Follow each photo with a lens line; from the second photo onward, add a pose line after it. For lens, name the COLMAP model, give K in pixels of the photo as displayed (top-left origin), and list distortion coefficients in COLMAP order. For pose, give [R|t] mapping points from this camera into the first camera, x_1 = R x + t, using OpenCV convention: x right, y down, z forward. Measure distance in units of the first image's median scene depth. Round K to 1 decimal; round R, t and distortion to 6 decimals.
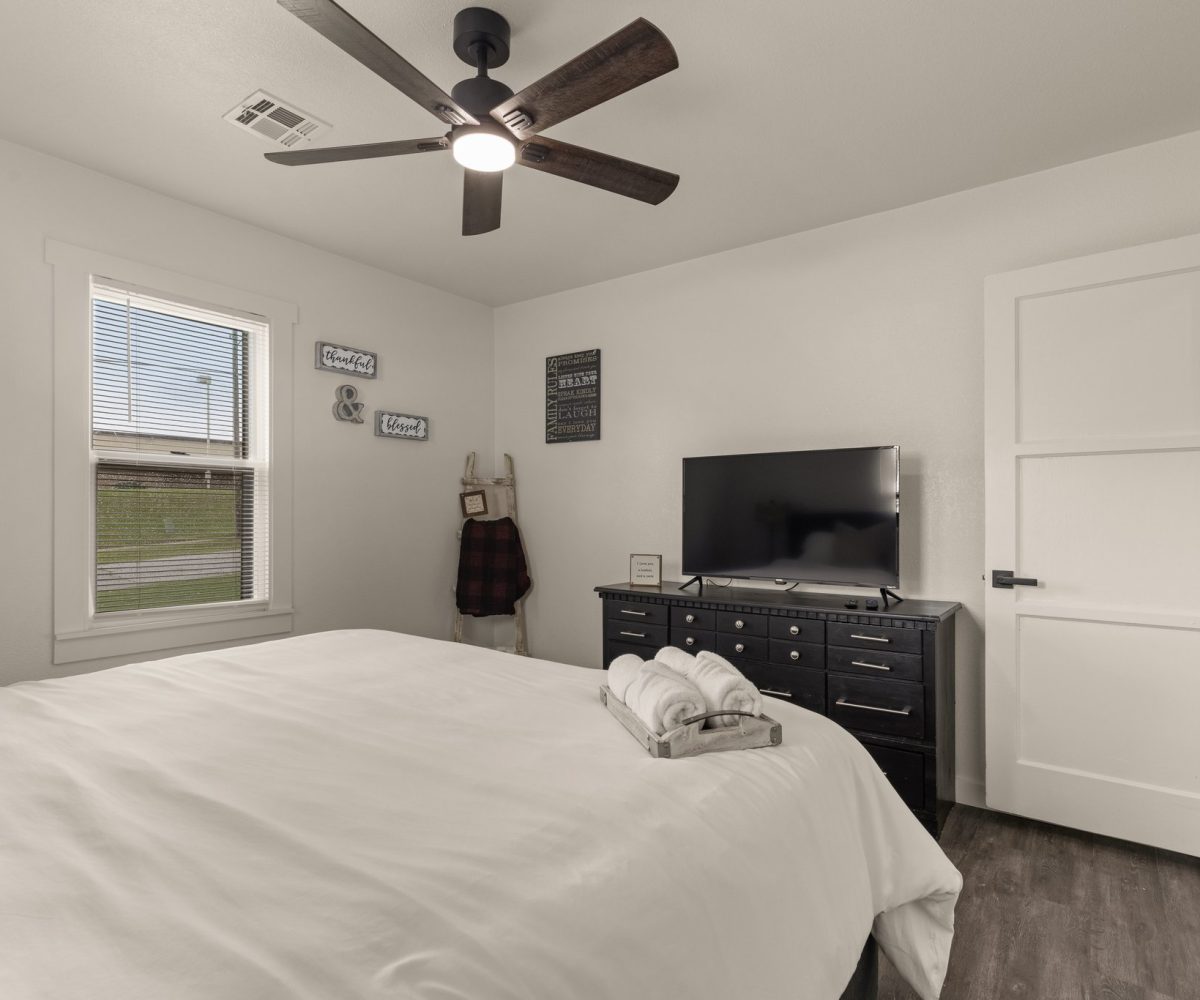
lens RADIAL K [[670.4, 0, 597.3], [0, 670.4, 507.1], [0, 0, 1]] dist [0.003022, 0.000206]
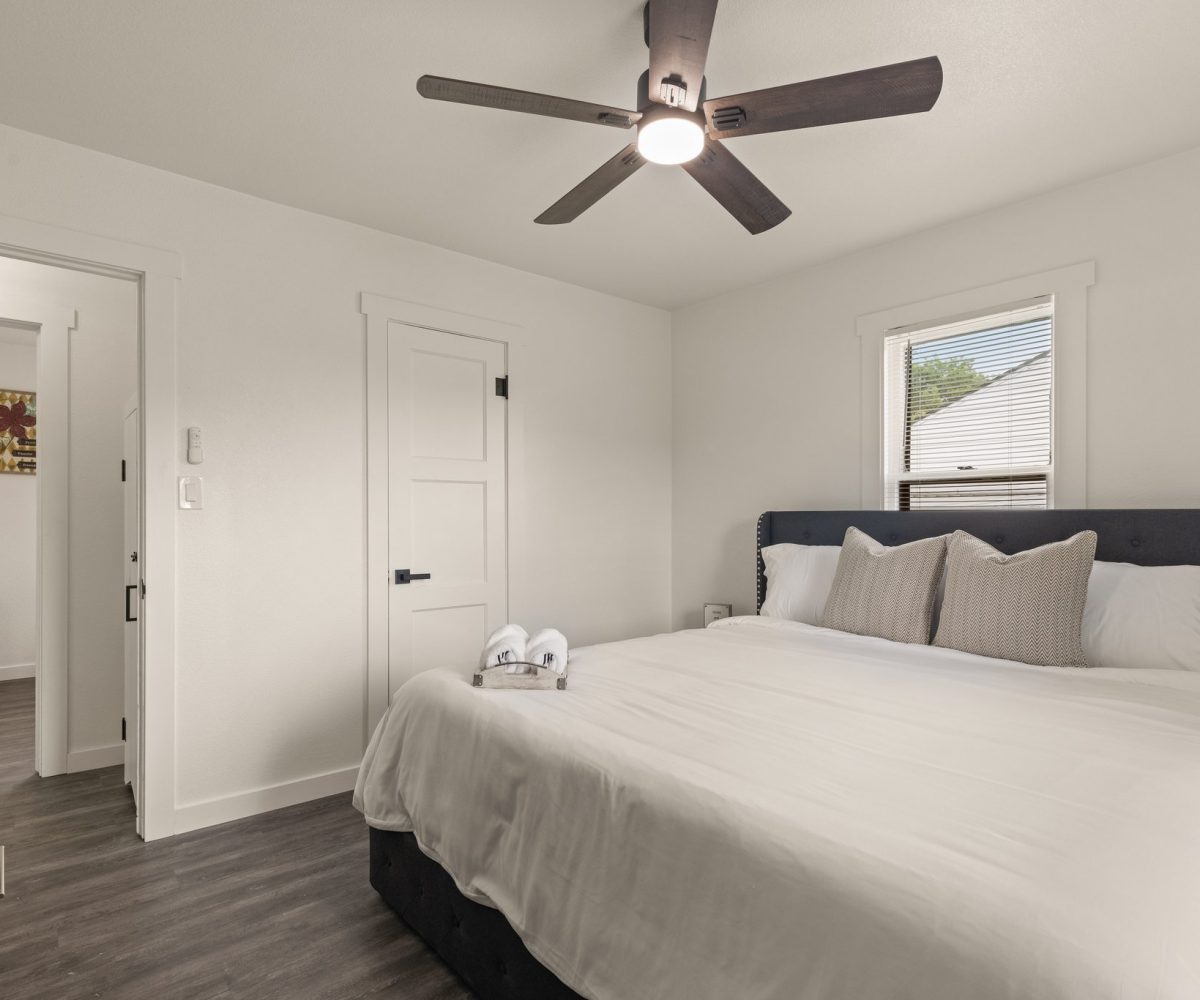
lens RADIAL K [[673.3, 0, 599.4], [0, 673.3, 507.3], [0, 0, 1]] dist [0.001876, 0.000319]
pose [[-0.973450, 0.001771, 0.228892, -0.149801], [-0.003886, 0.999698, -0.024265, 0.002850], [-0.228866, -0.024510, -0.973149, 0.995760]]
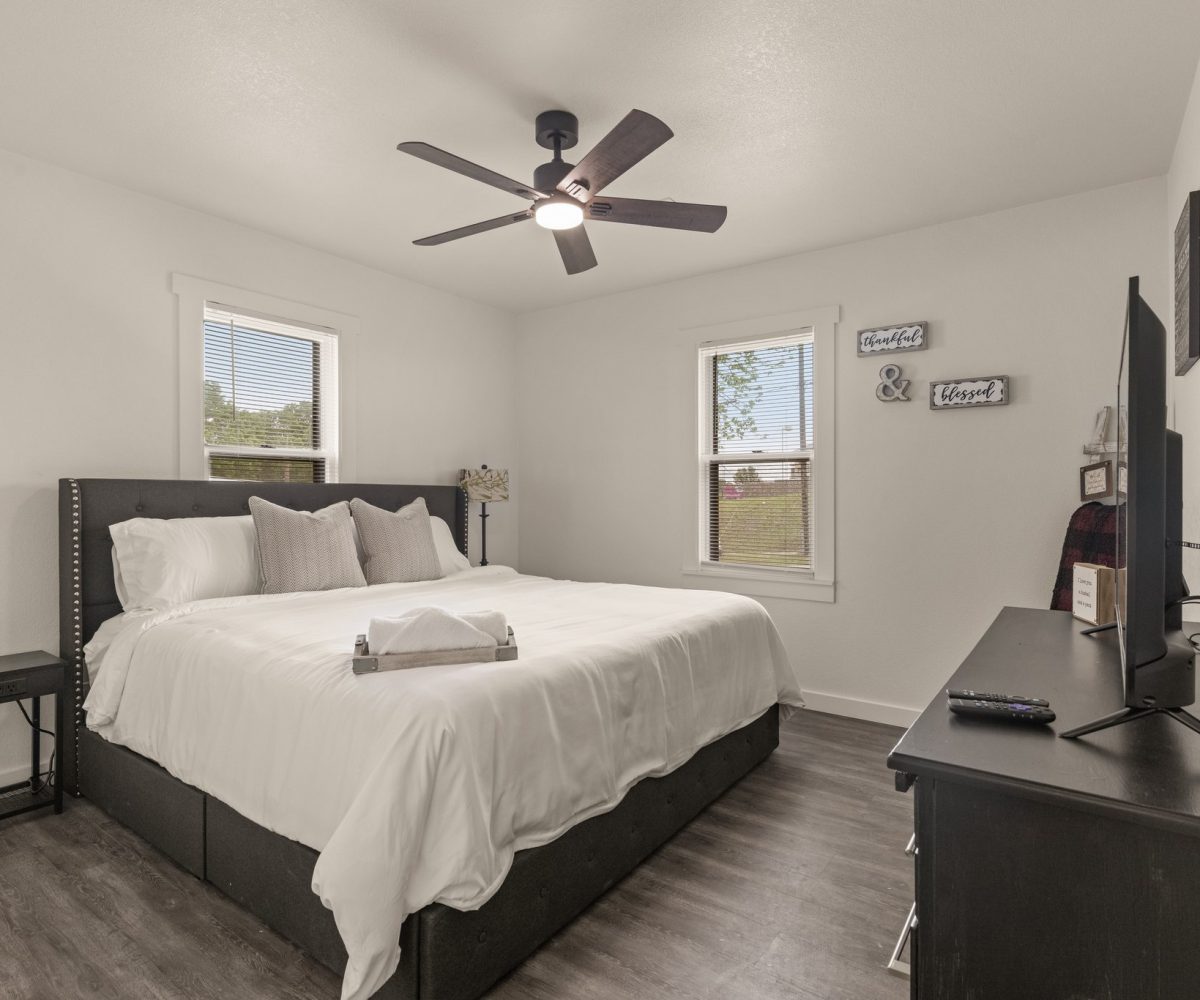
lens RADIAL K [[673.3, 0, 599.4], [0, 673.3, 507.3], [0, 0, 1]] dist [0.001876, 0.000319]
pose [[0.012456, 0.002637, -0.999919, 0.580609], [0.004979, 0.999984, 0.002700, 0.020368], [0.999910, -0.005013, 0.012442, 0.540149]]
